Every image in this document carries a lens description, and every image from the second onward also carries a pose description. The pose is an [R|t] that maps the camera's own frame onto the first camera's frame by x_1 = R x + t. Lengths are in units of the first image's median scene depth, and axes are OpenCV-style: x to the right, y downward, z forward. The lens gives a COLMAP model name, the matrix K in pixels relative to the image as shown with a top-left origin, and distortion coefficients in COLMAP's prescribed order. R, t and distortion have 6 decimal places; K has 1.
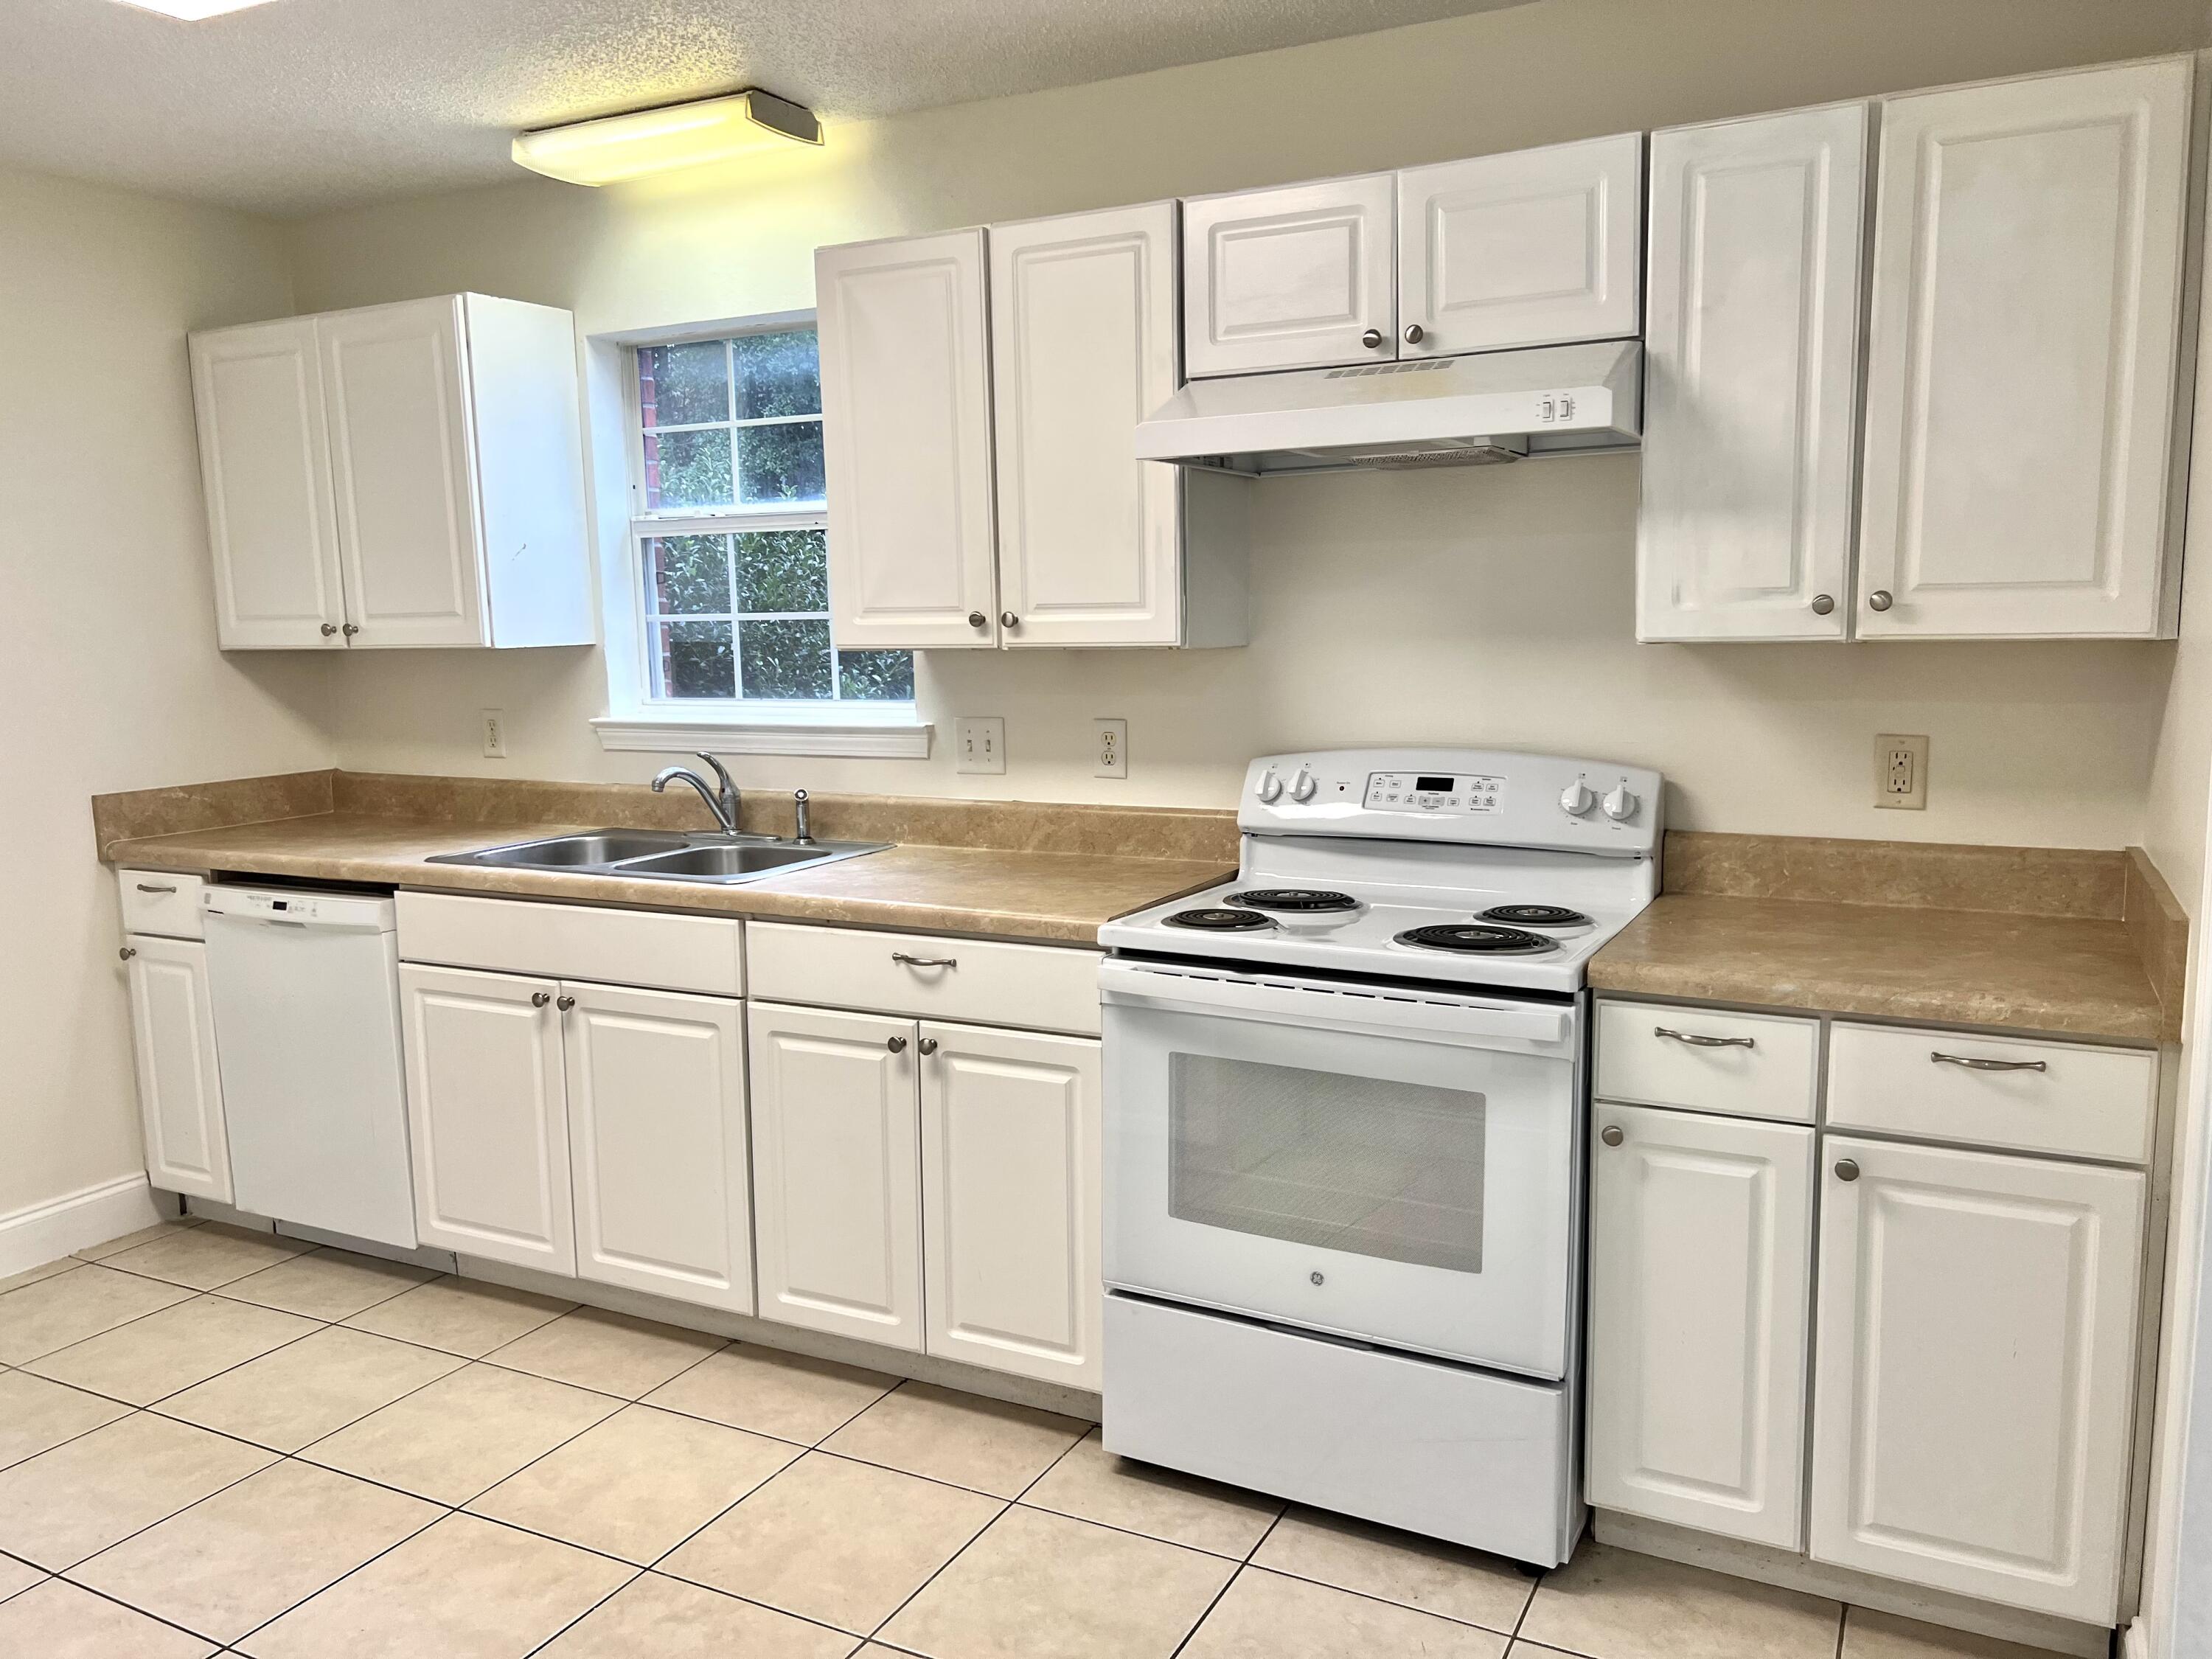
lens RADIAL K [[1668.6, 0, 1118.6], [0, 1668.6, 824.7], [0, 0, 1]] dist [0.072857, -0.046025]
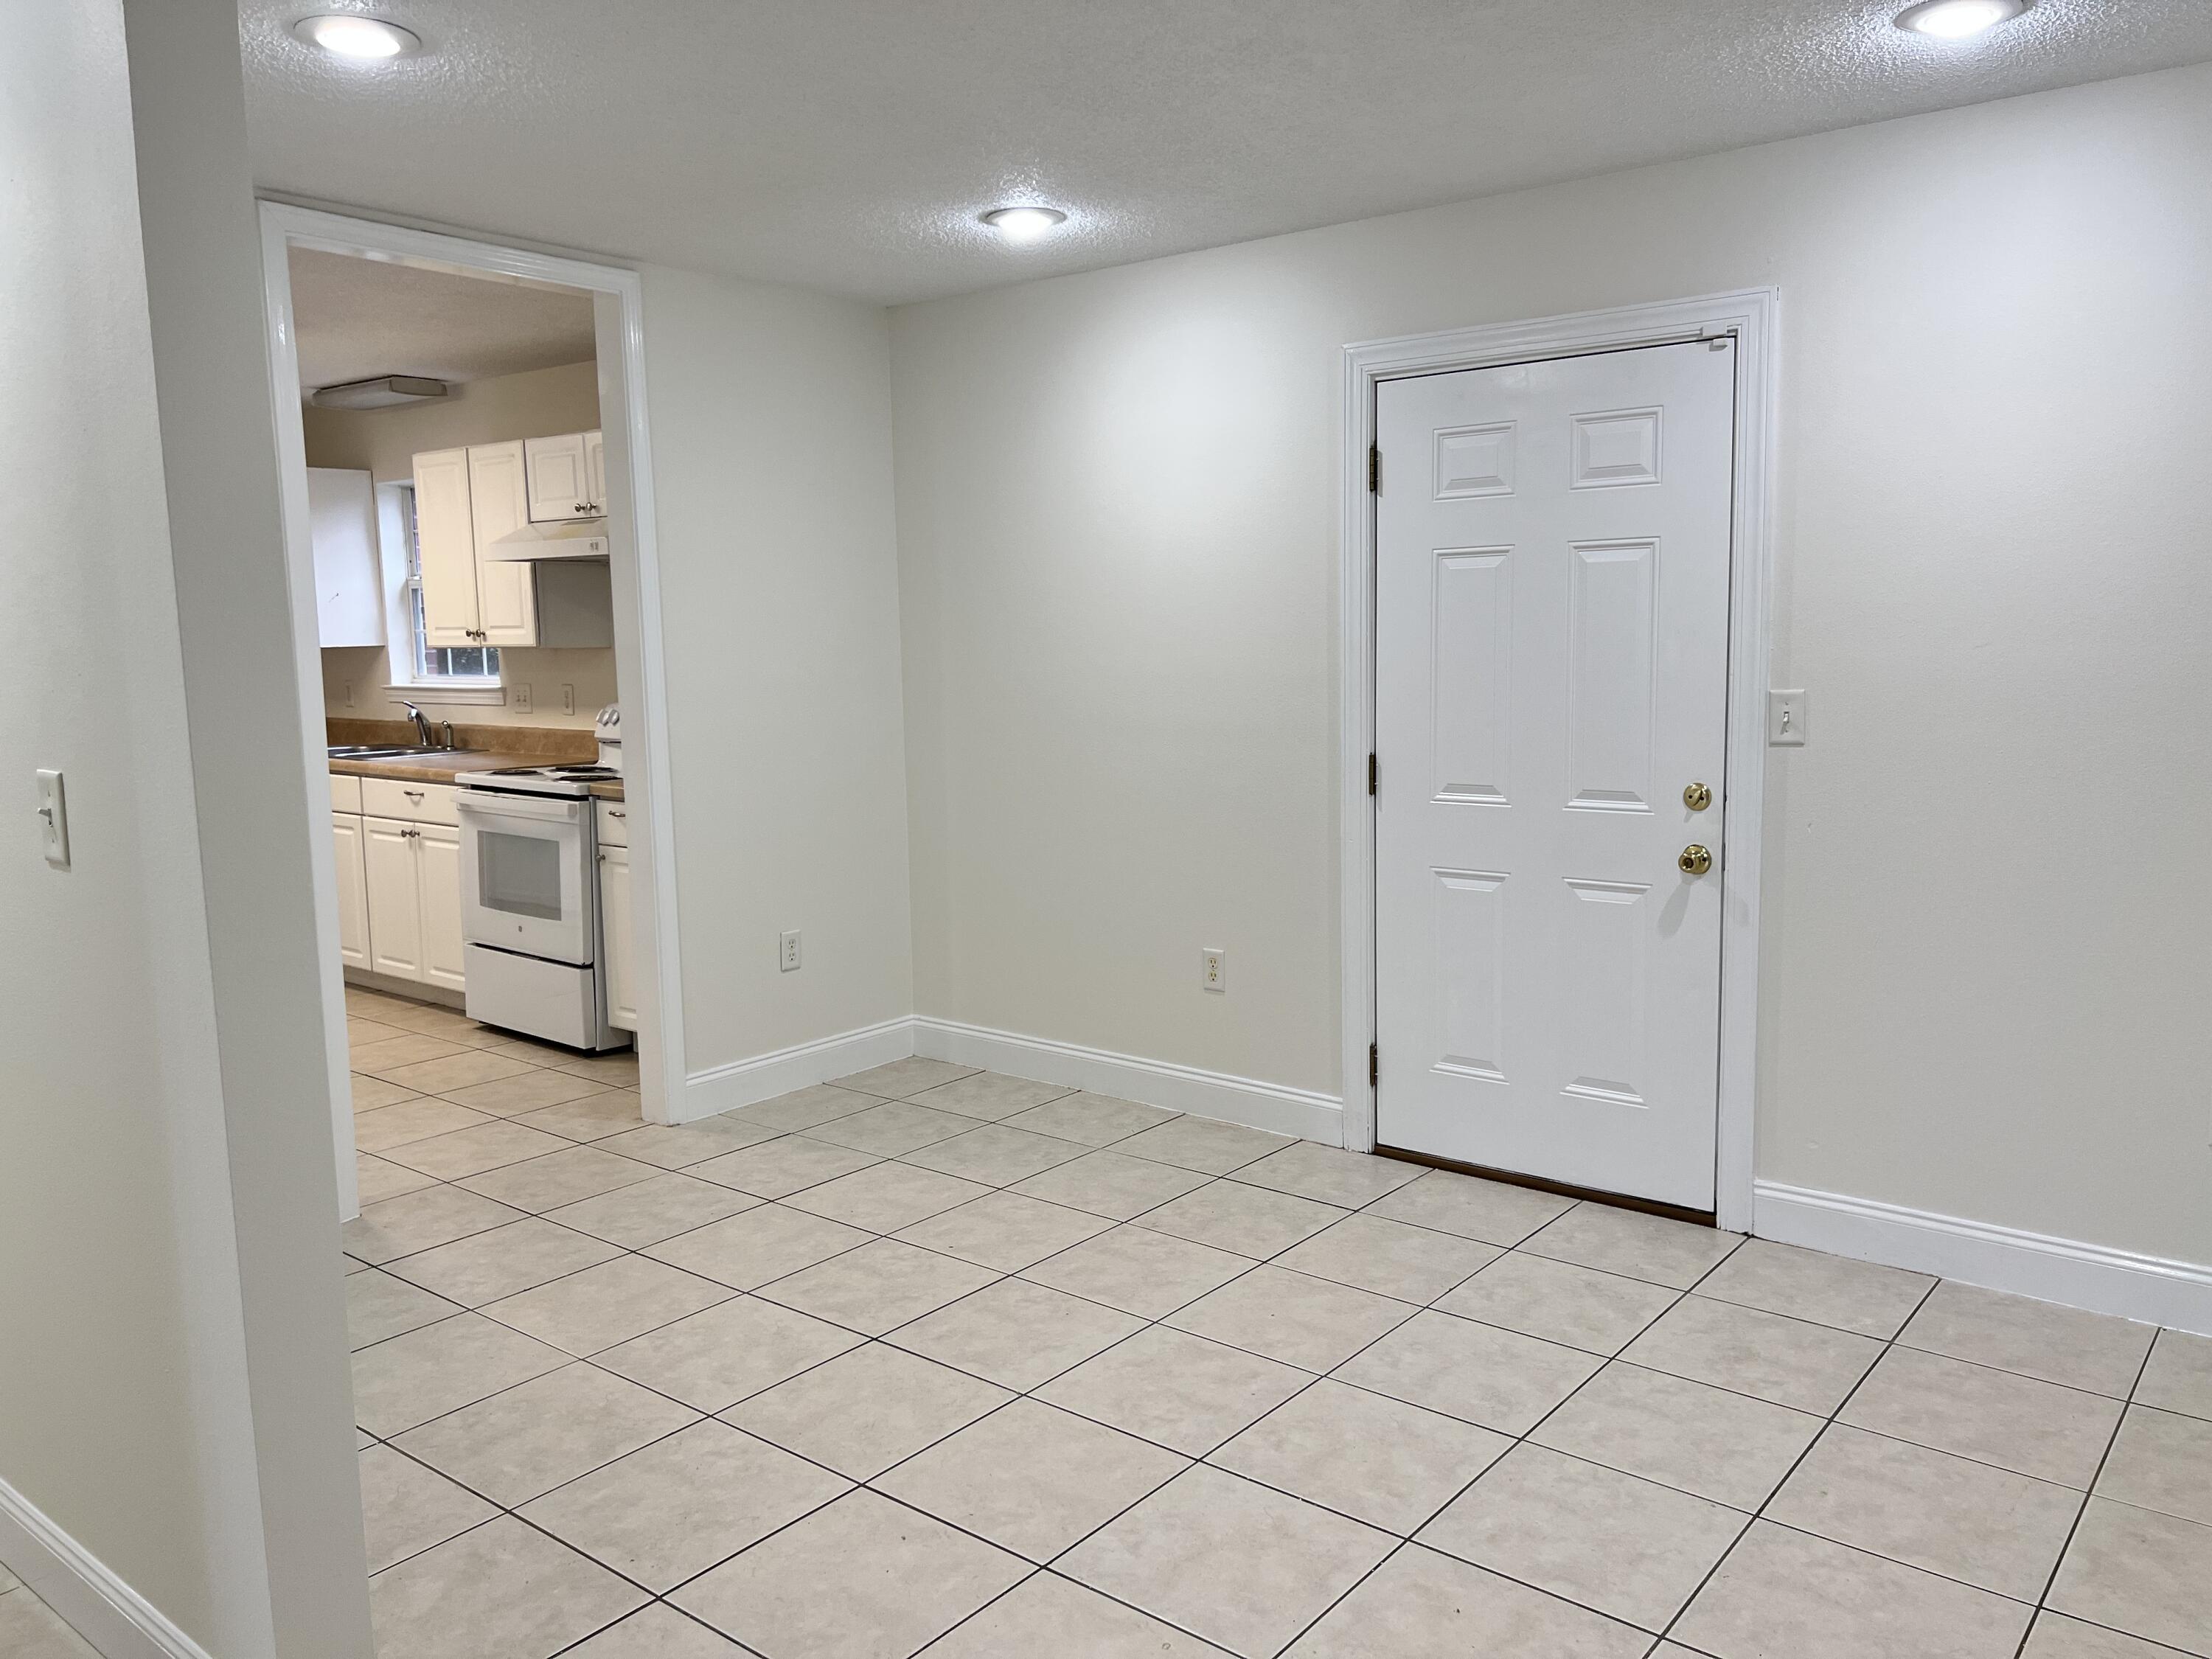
lens RADIAL K [[1668.6, 0, 1079.9], [0, 1668.6, 798.4], [0, 0, 1]] dist [0.072857, -0.046025]
pose [[0.978791, 0.026624, -0.203126, 1.142176], [-0.030456, 0.999412, -0.015766, 0.095453], [0.202587, 0.021618, 0.979026, -0.920736]]
